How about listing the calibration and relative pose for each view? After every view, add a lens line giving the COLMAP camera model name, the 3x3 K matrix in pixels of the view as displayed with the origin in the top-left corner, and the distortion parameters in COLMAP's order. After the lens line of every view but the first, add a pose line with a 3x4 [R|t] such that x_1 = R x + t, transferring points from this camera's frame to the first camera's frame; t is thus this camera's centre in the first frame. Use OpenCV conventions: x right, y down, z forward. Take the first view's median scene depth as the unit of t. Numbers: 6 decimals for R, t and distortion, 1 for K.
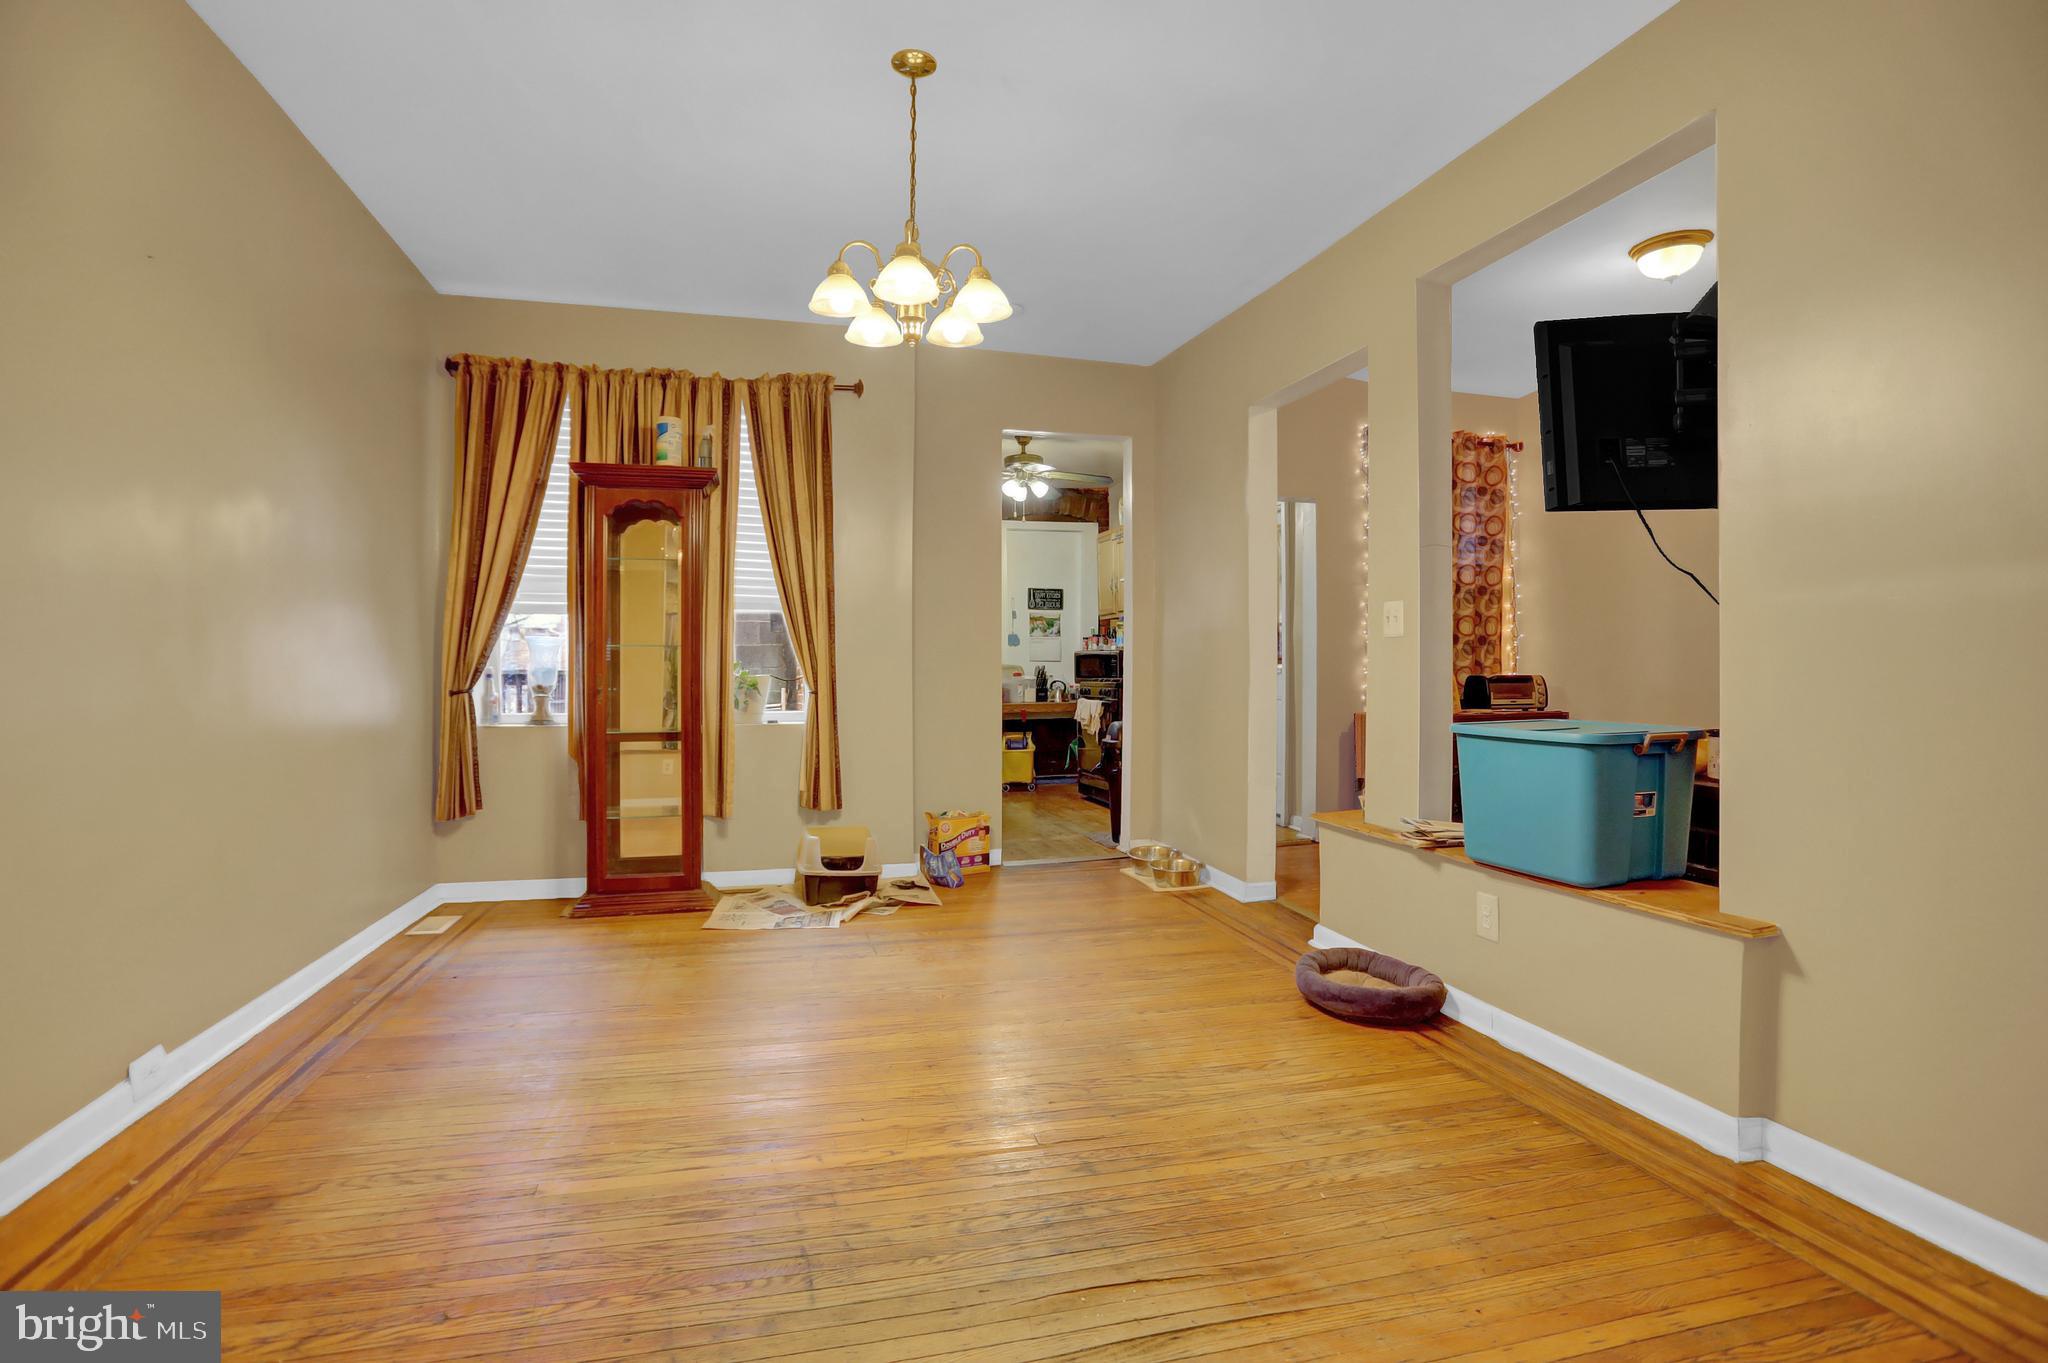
lens RADIAL K [[1002.8, 0, 994.9], [0, 1002.8, 672.6], [0, 0, 1]] dist [-0.065415, 0.034180]
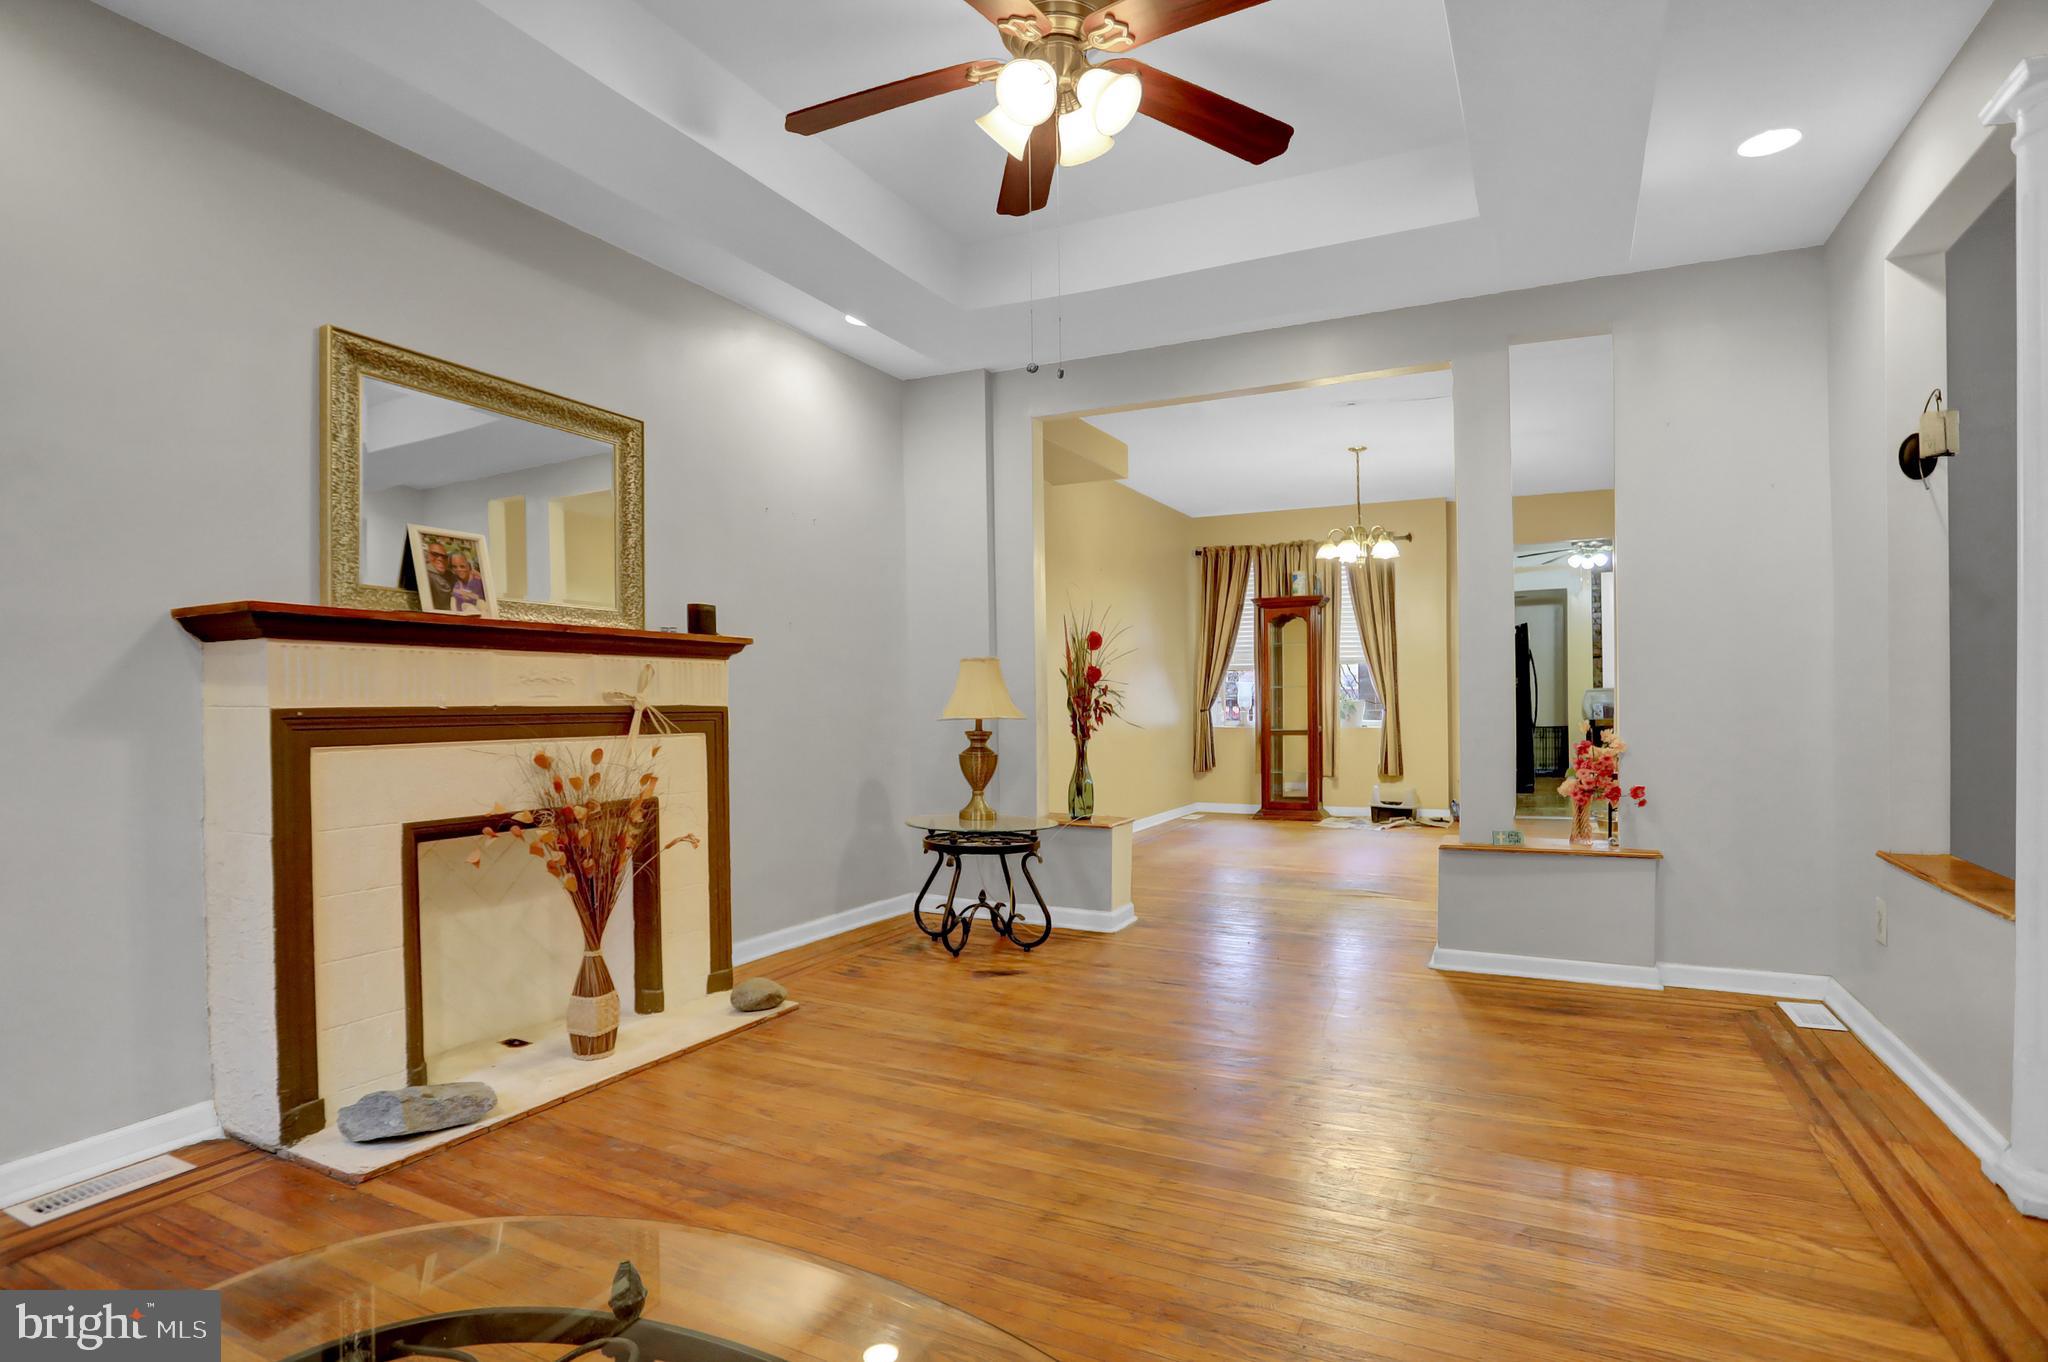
lens RADIAL K [[1029.7, 0, 988.4], [0, 1029.7, 688.8], [0, 0, 1]] dist [-0.002874, 0.000174]
pose [[0.754818, -0.015997, -0.655739, 0.516996], [0.015006, 0.999862, -0.007118, -0.017519], [0.655763, -0.004467, 0.754954, -0.903974]]
